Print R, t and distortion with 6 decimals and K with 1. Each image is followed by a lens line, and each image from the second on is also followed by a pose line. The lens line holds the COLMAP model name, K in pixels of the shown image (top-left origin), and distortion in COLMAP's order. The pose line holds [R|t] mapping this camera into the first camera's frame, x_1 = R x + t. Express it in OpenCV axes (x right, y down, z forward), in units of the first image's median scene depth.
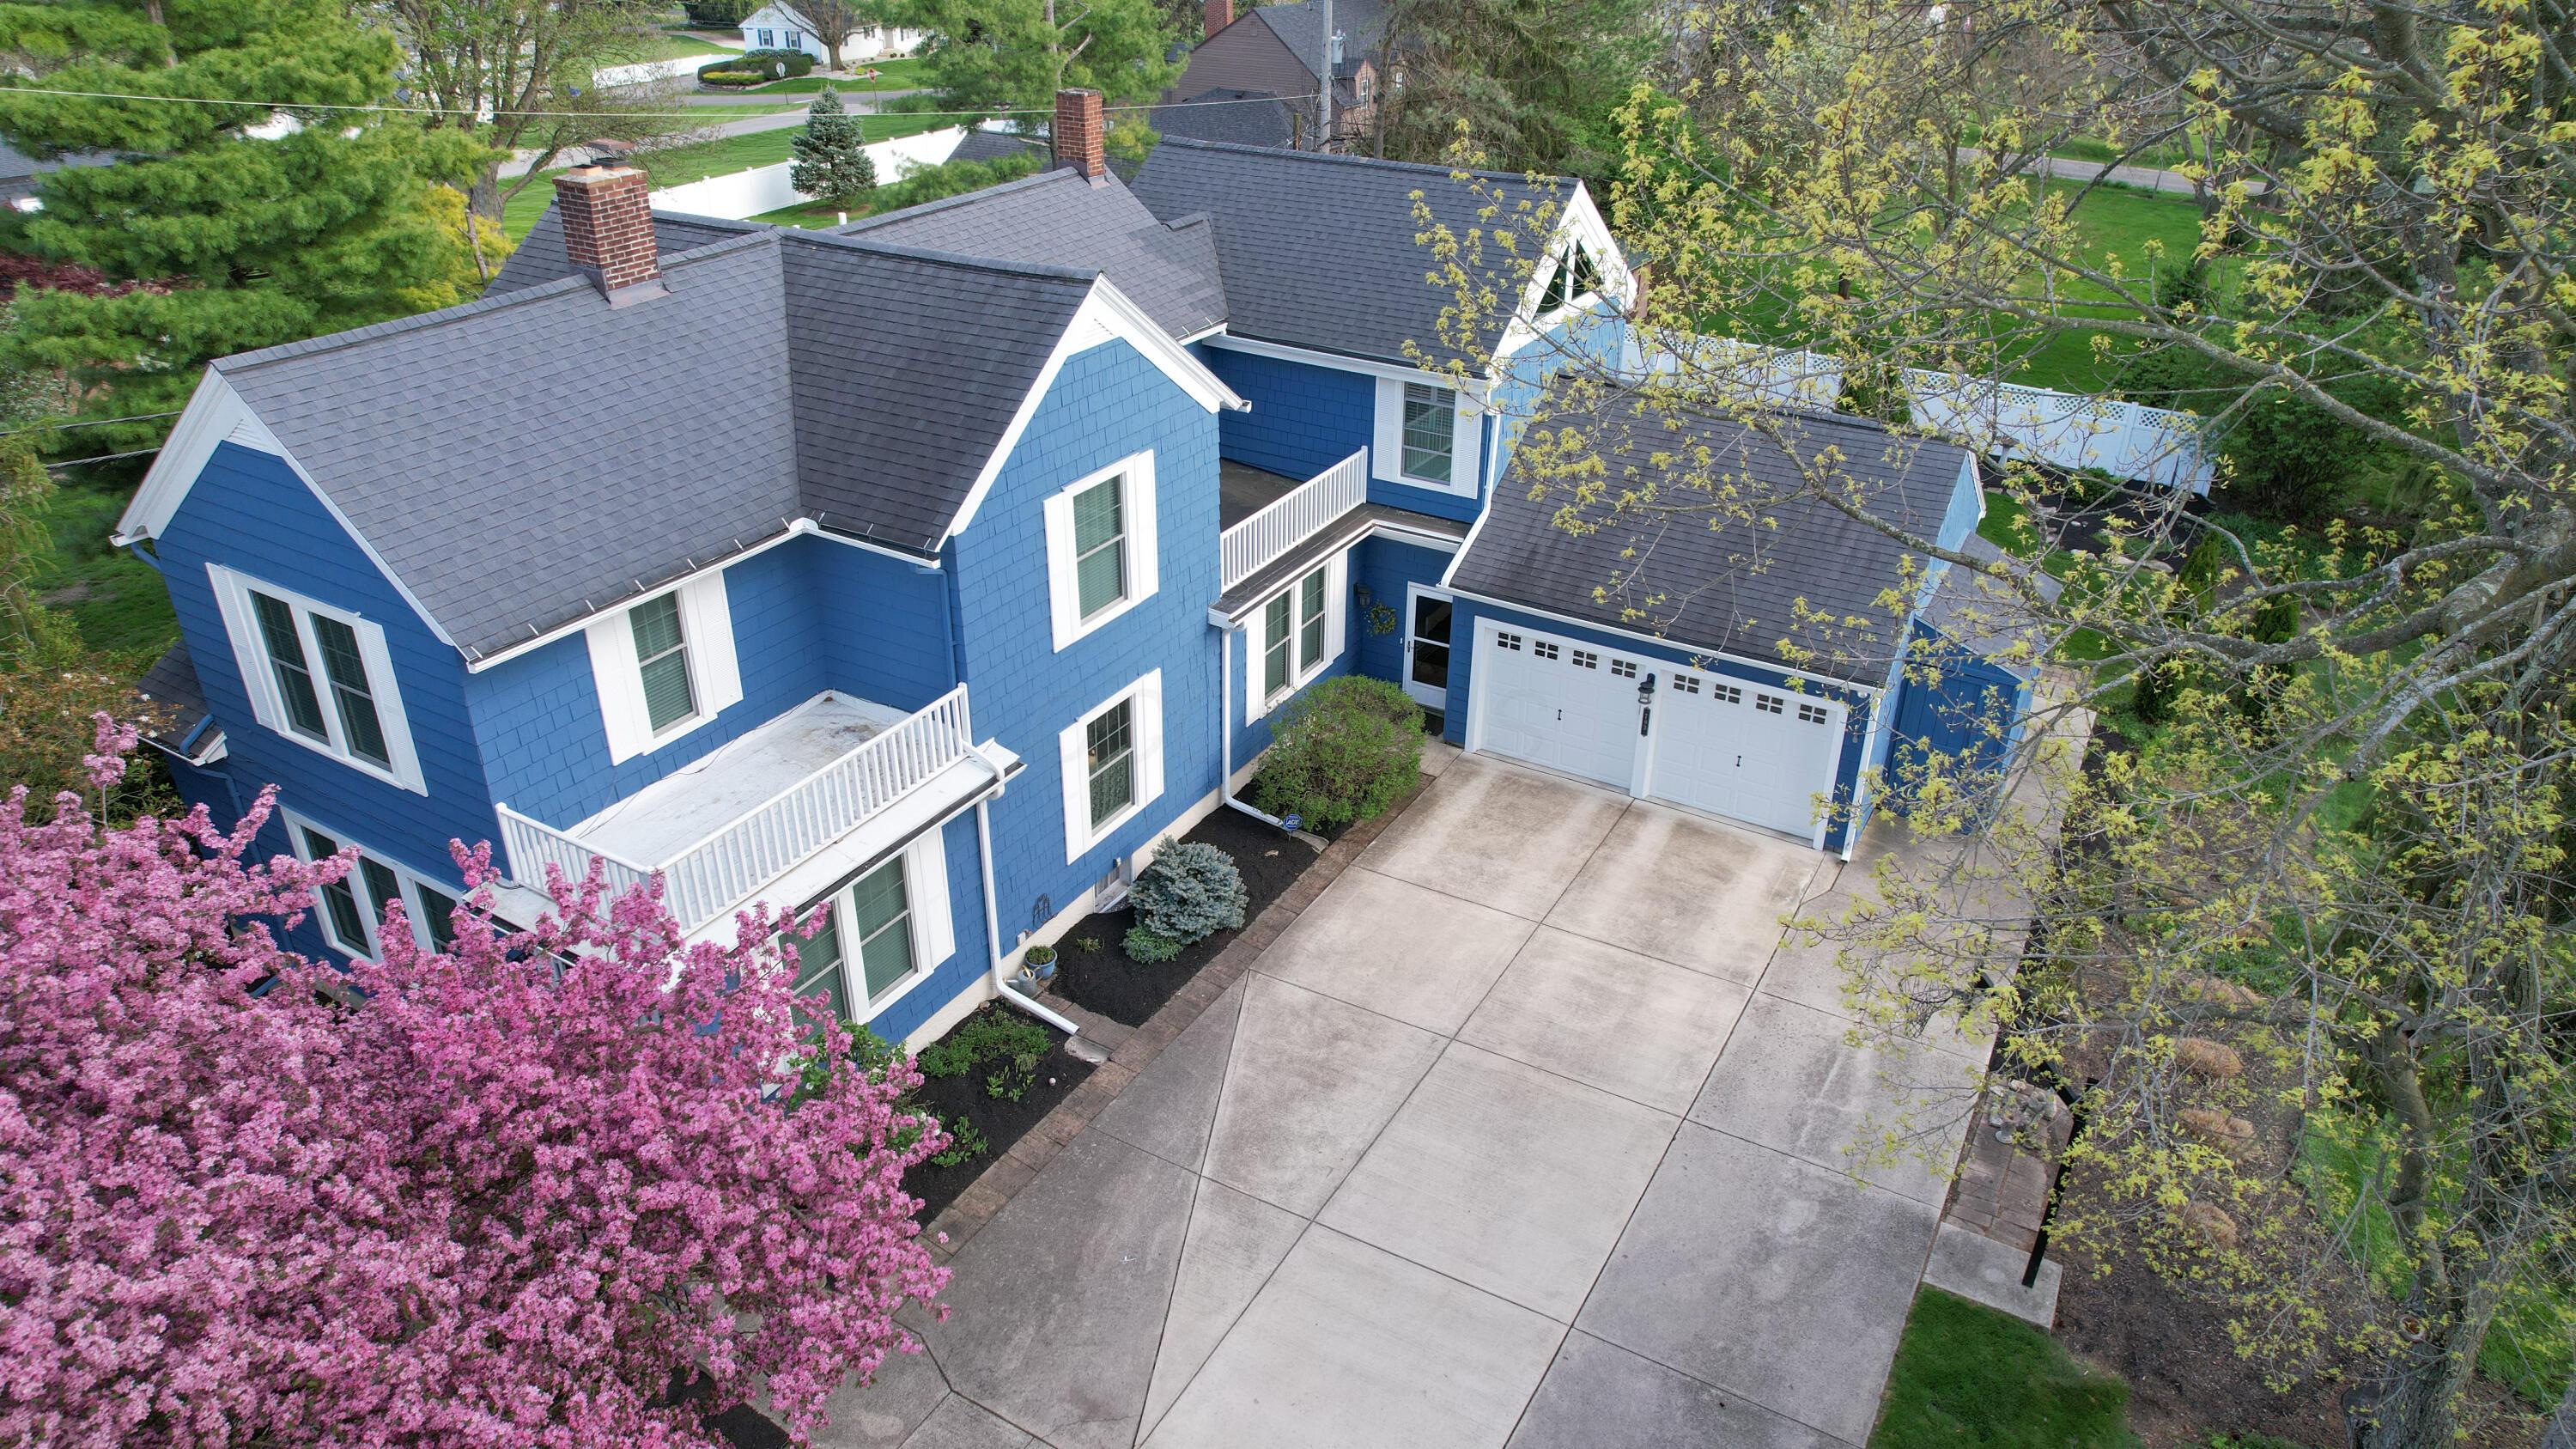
lens RADIAL K [[1649.8, 0, 1298.9], [0, 1649.8, 730.0], [0, 0, 1]] dist [-0.072195, 0.053613]
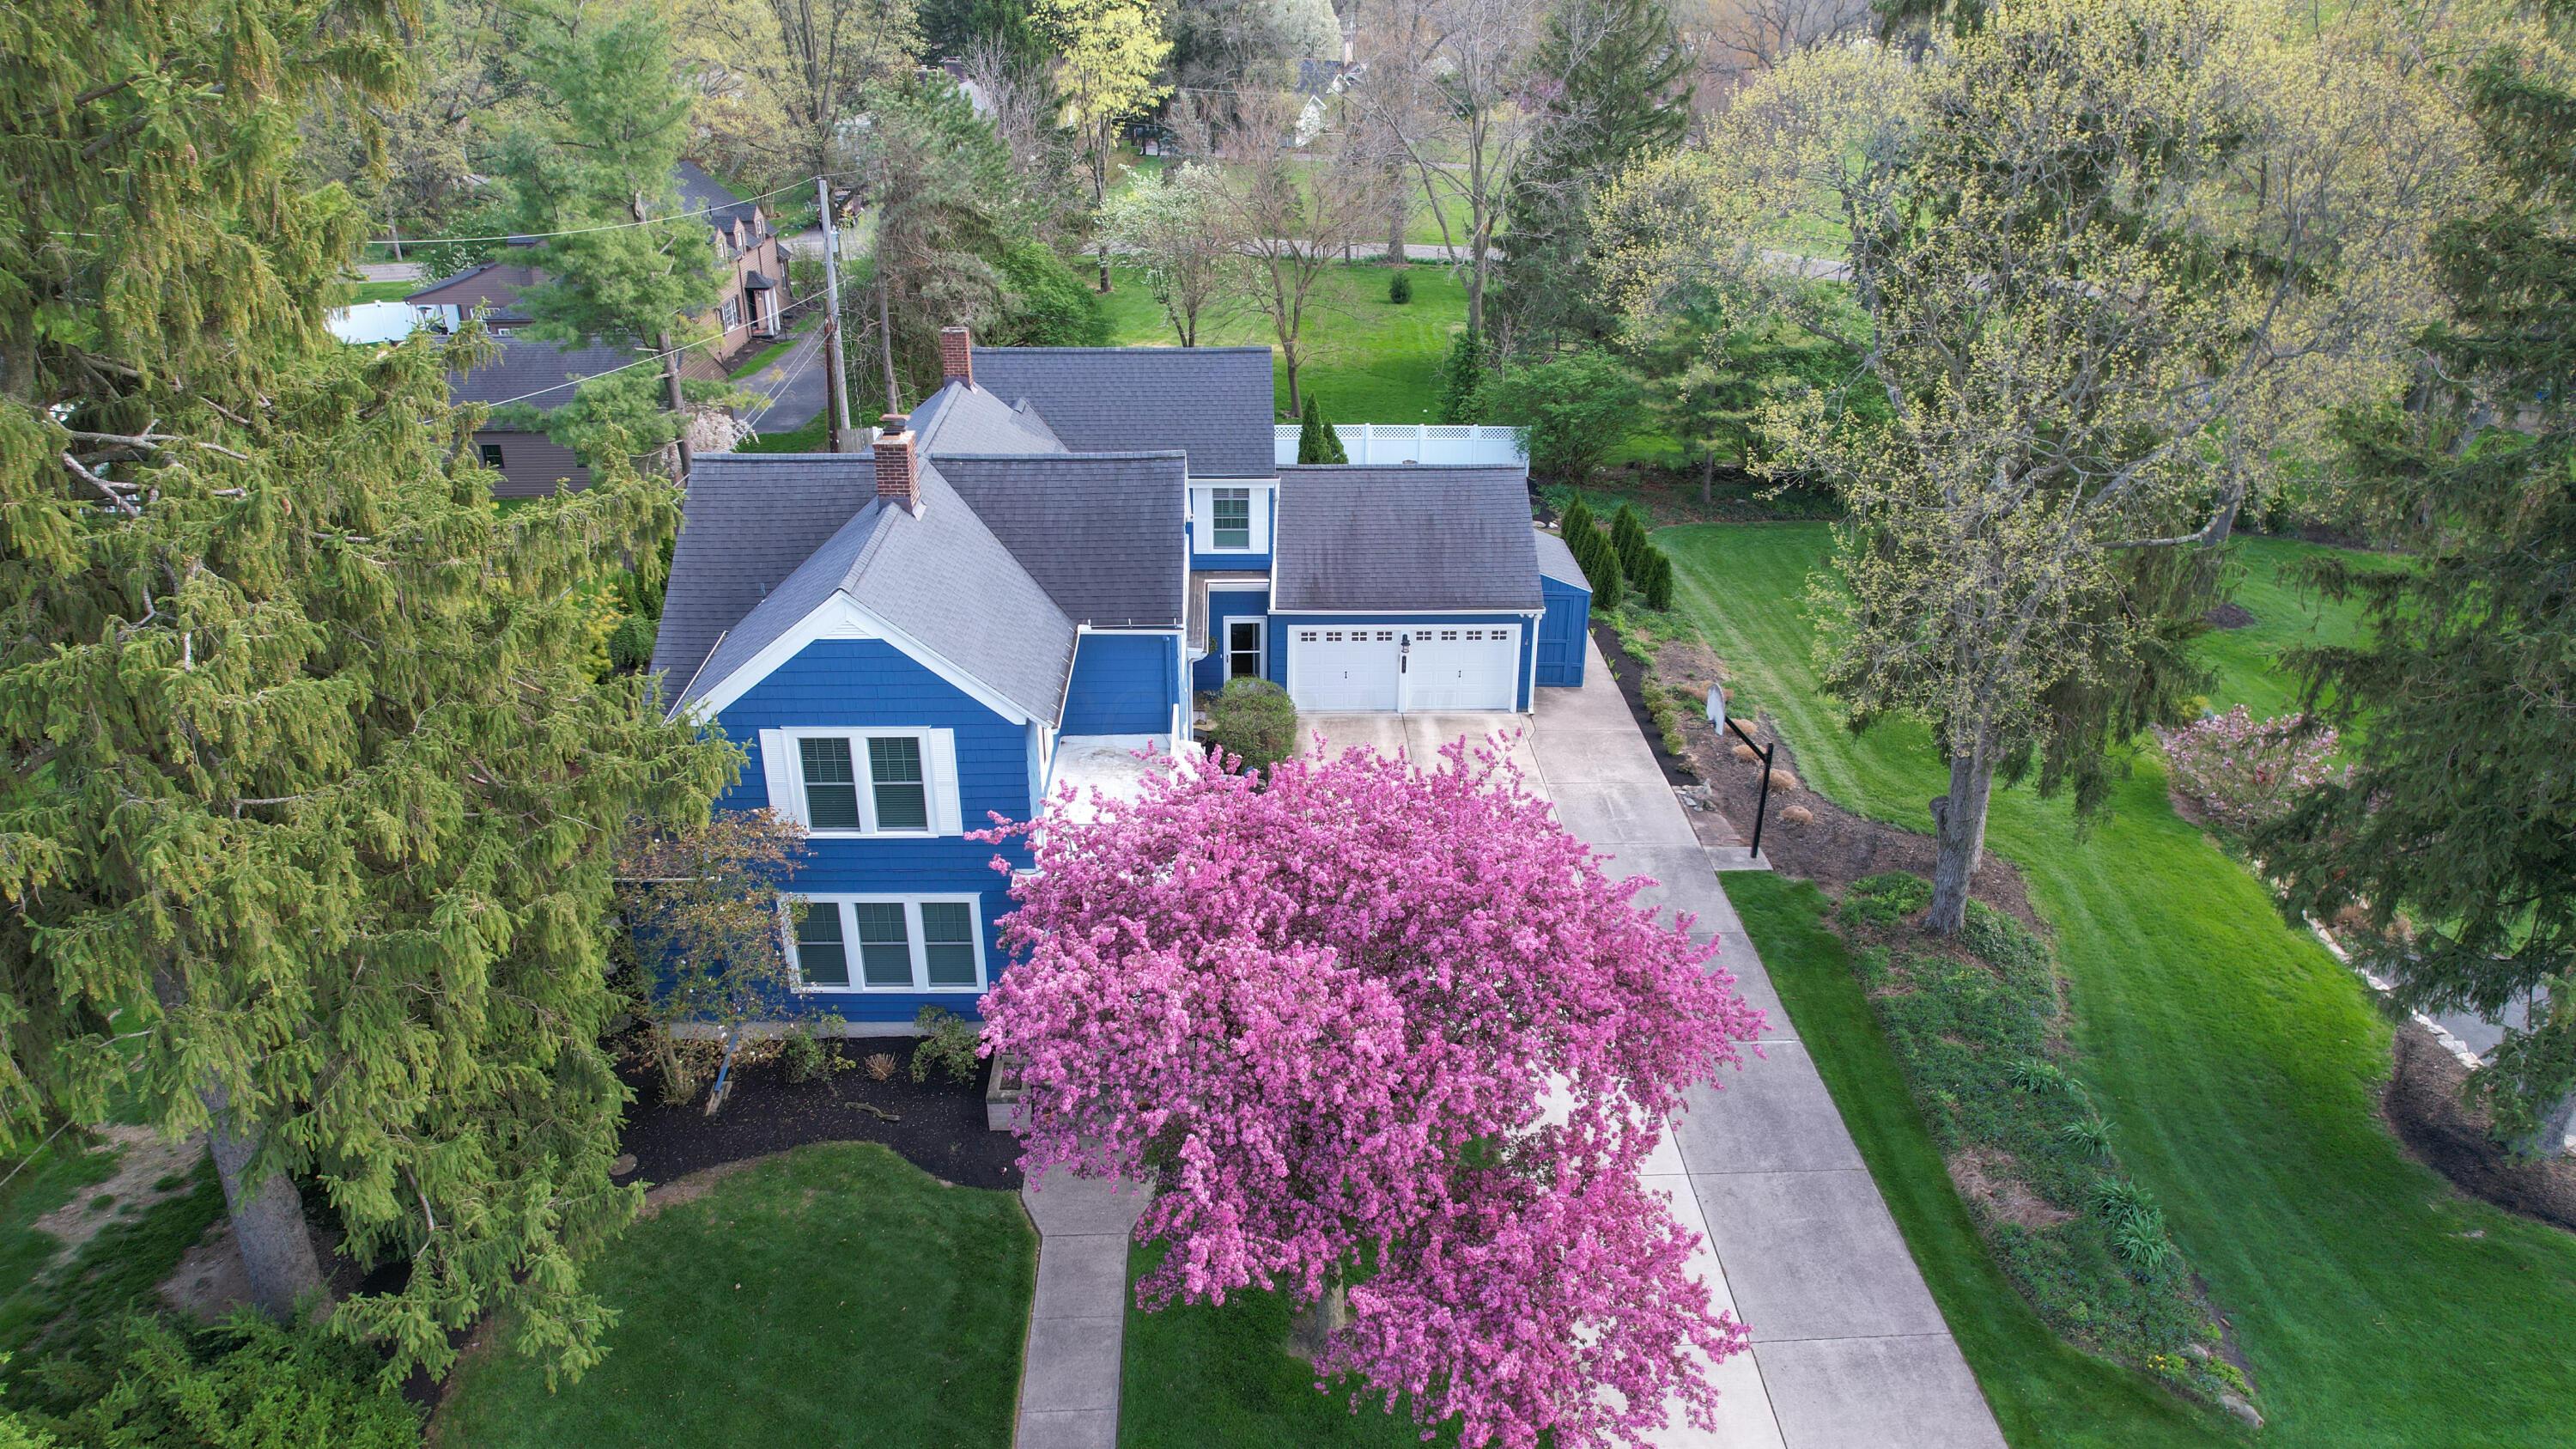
lens RADIAL K [[1649.8, 0, 1298.9], [0, 1649.8, 730.0], [0, 0, 1]] dist [-0.072195, 0.053613]
pose [[0.844704, -0.235255, 0.480761, -0.813385], [0.254177, 0.966795, 0.026498, -0.013870], [-0.471031, 0.099815, 0.876451, -0.464149]]
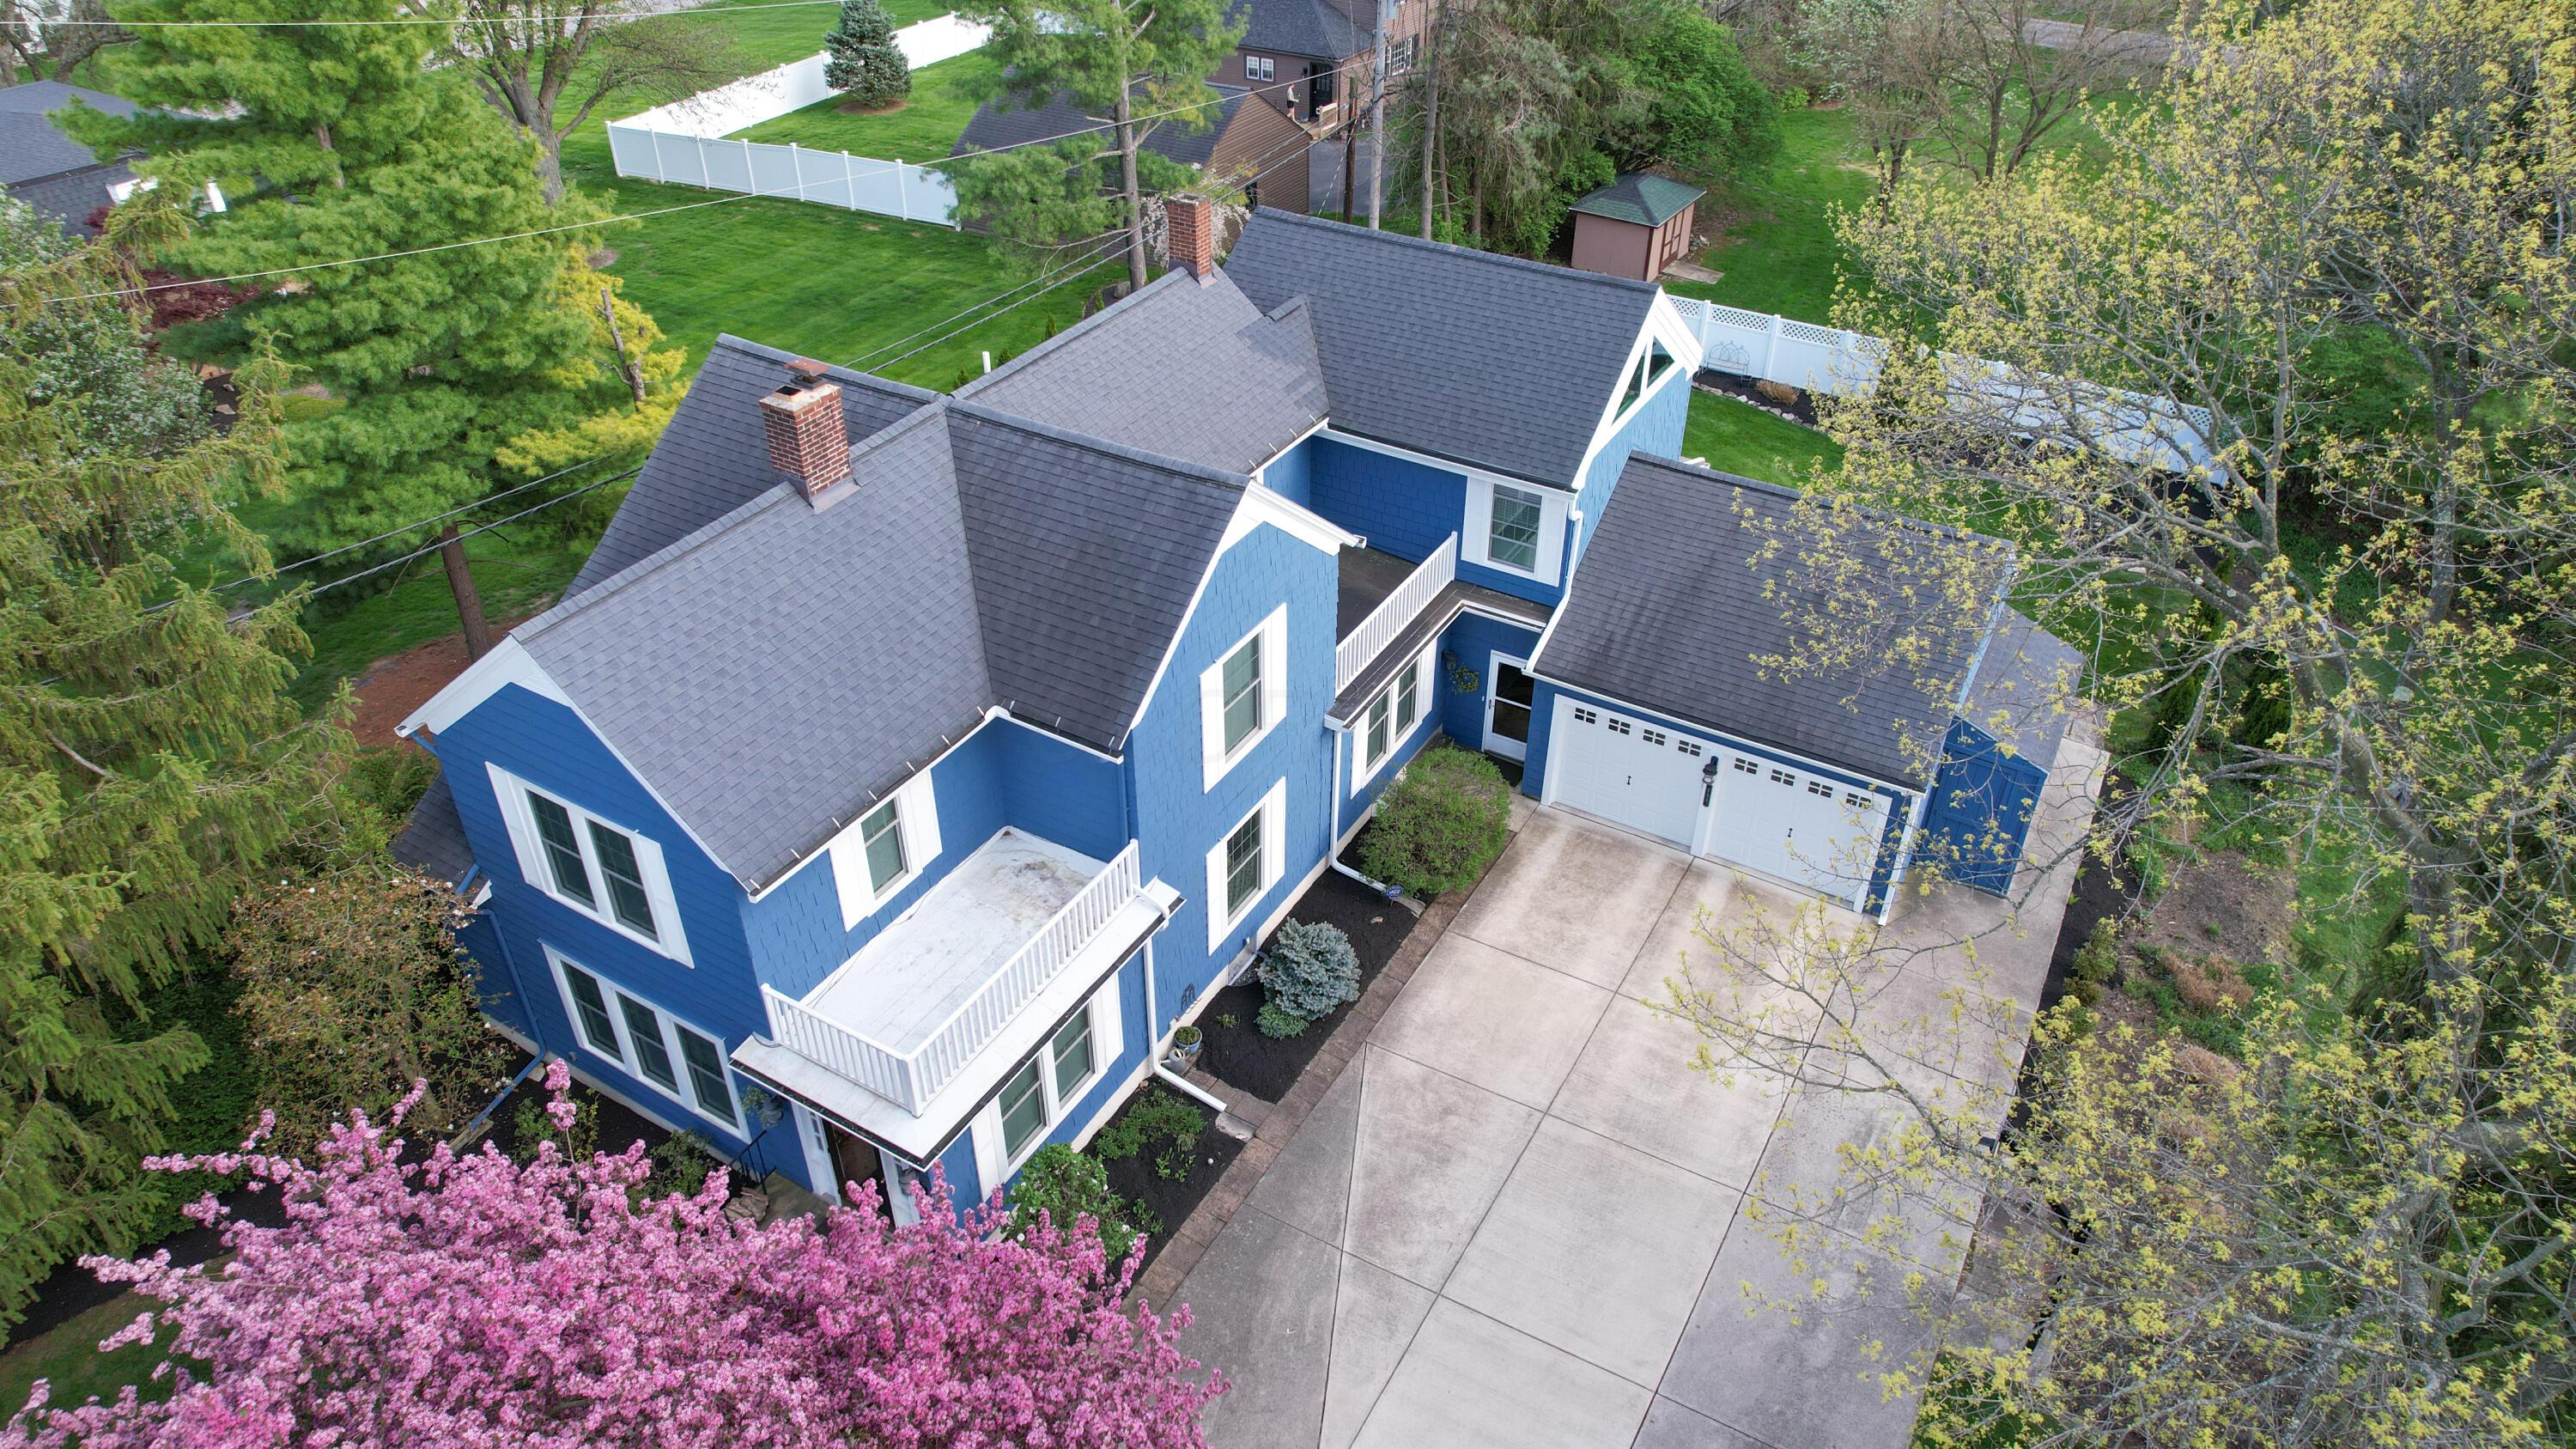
lens RADIAL K [[1649.8, 0, 1298.9], [0, 1649.8, 730.0], [0, 0, 1]] dist [-0.072195, 0.053613]
pose [[0.999998, -0.001966, -0.000016, -0.079627], [0.001953, 0.992330, 0.123604, -0.222018], [-0.000227, -0.123604, 0.992332, -0.122807]]
